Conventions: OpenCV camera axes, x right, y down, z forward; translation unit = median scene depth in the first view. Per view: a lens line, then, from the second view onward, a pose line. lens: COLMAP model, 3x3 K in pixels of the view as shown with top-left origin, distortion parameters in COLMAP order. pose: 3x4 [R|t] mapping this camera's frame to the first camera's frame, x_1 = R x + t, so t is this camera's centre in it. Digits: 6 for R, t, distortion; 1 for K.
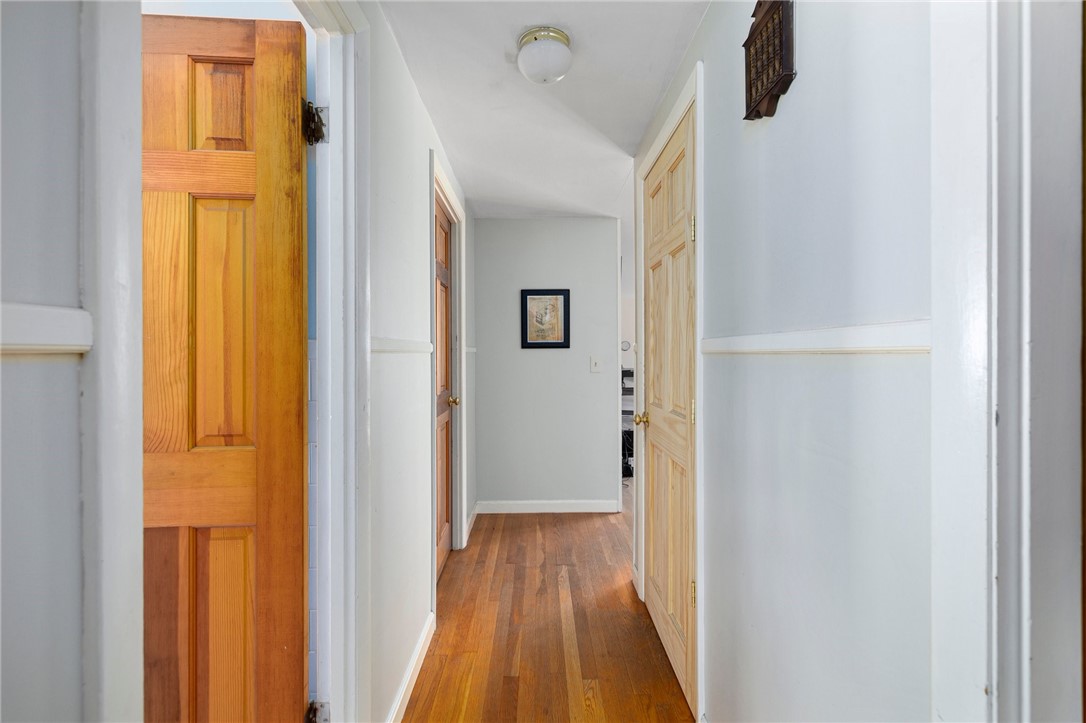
lens RADIAL K [[463.2, 0, 541.5], [0, 463.2, 357.3], [0, 0, 1]] dist [0.002654, -0.000124]
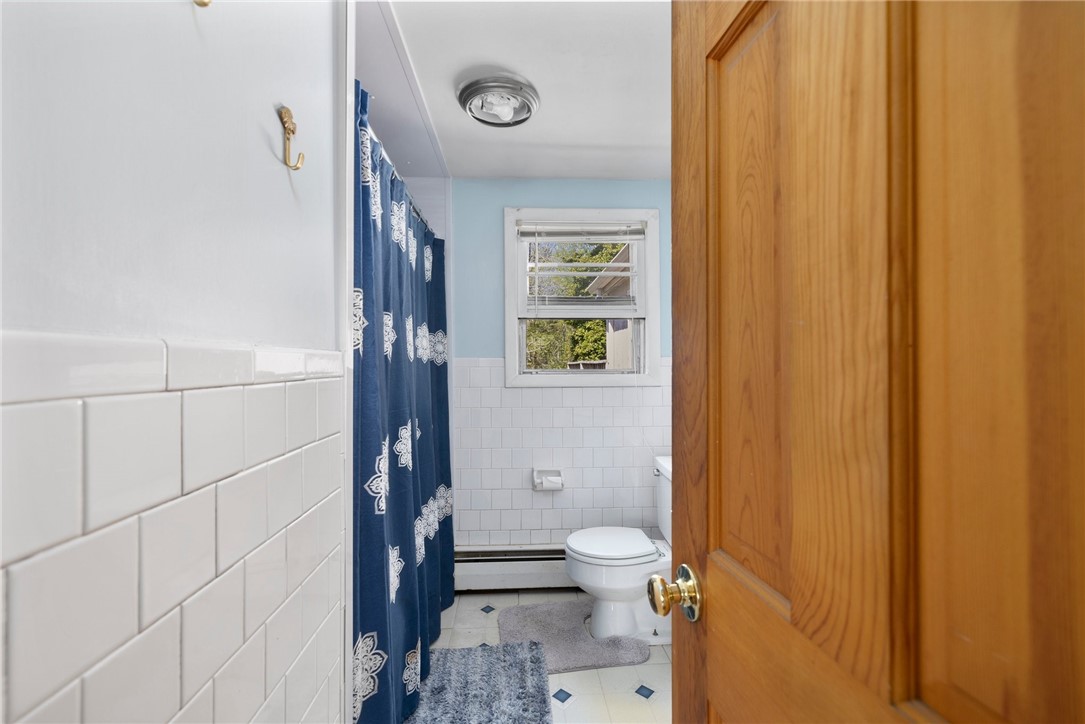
lens RADIAL K [[462.7, 0, 539.8], [0, 462.7, 361.4], [0, 0, 1]] dist [0.002654, -0.000124]
pose [[0.053262, -0.006232, -0.998561, -0.484033], [0.003121, 0.999977, -0.006074, -0.009950], [0.998576, -0.002793, 0.053281, 0.767617]]
